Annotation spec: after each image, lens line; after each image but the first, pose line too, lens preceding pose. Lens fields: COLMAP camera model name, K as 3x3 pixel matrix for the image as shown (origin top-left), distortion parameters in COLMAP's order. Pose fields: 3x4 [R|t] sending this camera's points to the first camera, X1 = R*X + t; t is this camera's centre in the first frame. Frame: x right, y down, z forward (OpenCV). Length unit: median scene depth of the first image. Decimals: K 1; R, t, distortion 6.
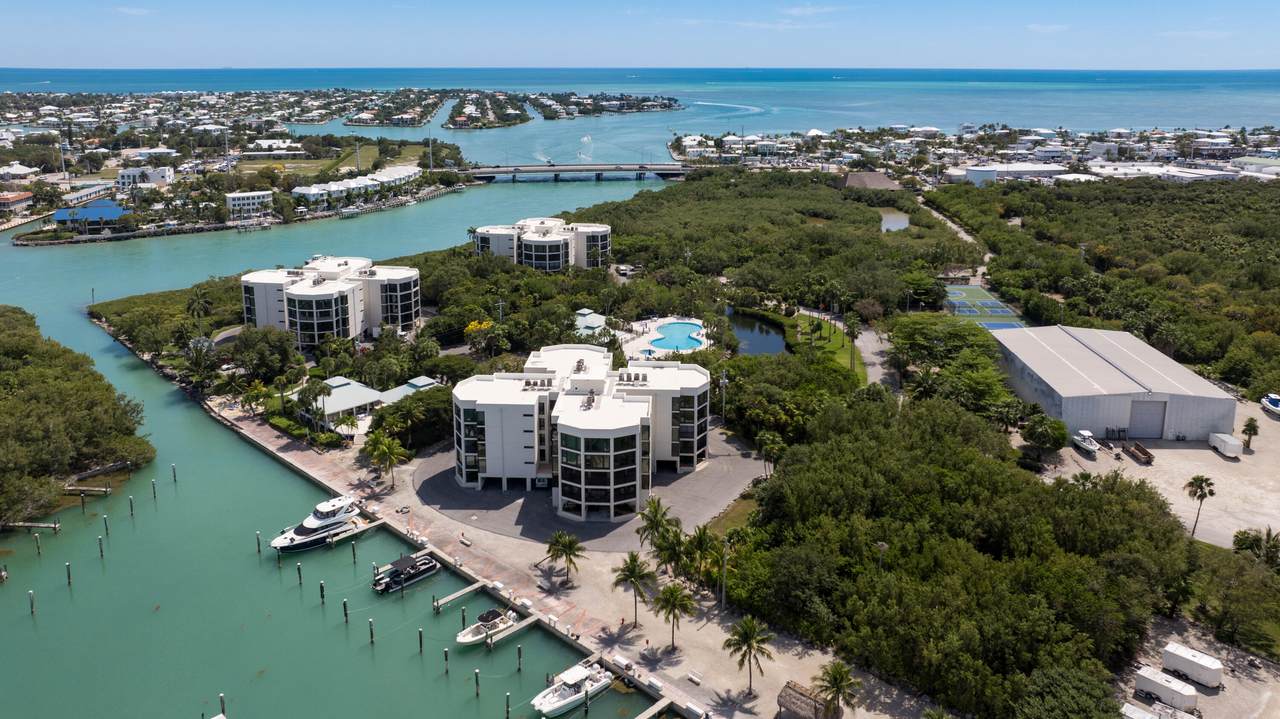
lens RADIAL K [[941.7, 0, 640.0], [0, 941.7, 359.5], [0, 0, 1]] dist [-0.013402, 0.000649]
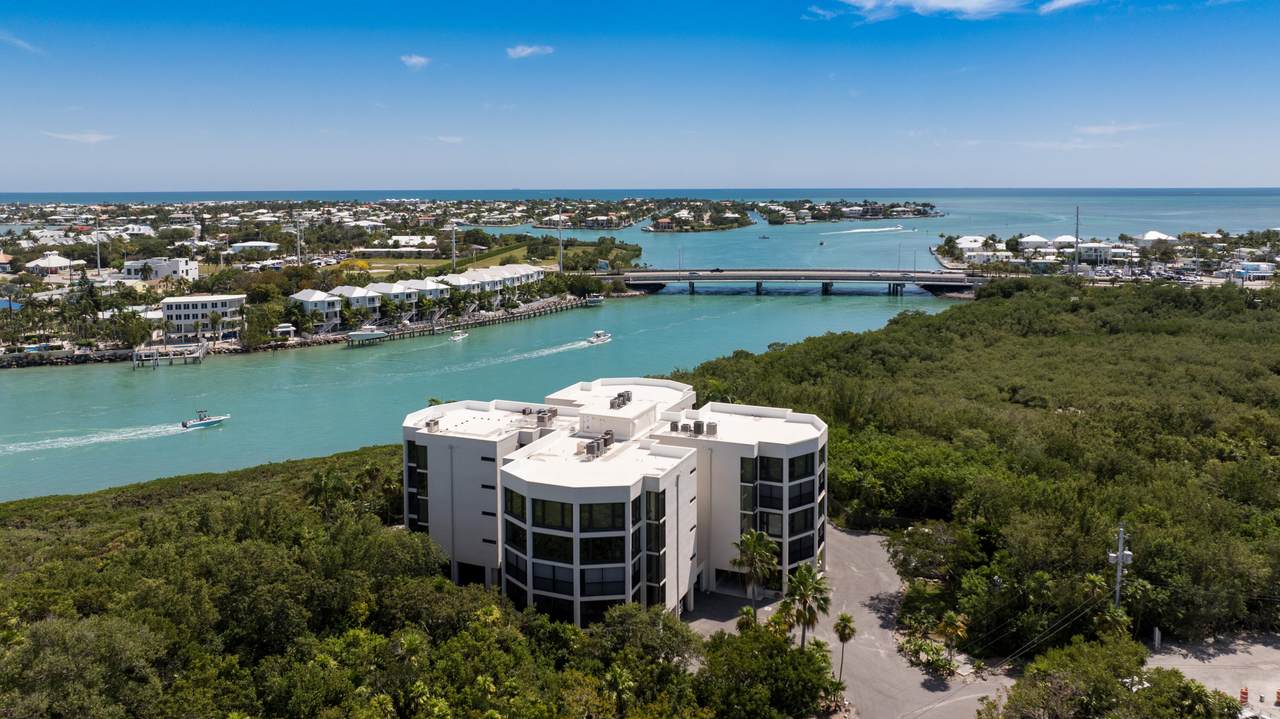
lens RADIAL K [[941.7, 0, 640.0], [0, 941.7, 359.5], [0, 0, 1]] dist [-0.013402, 0.000649]
pose [[0.968939, 0.039888, -0.244061, -0.009315], [-0.069885, 0.990845, -0.115510, -0.067899], [0.237219, 0.128978, 0.962856, 0.380916]]
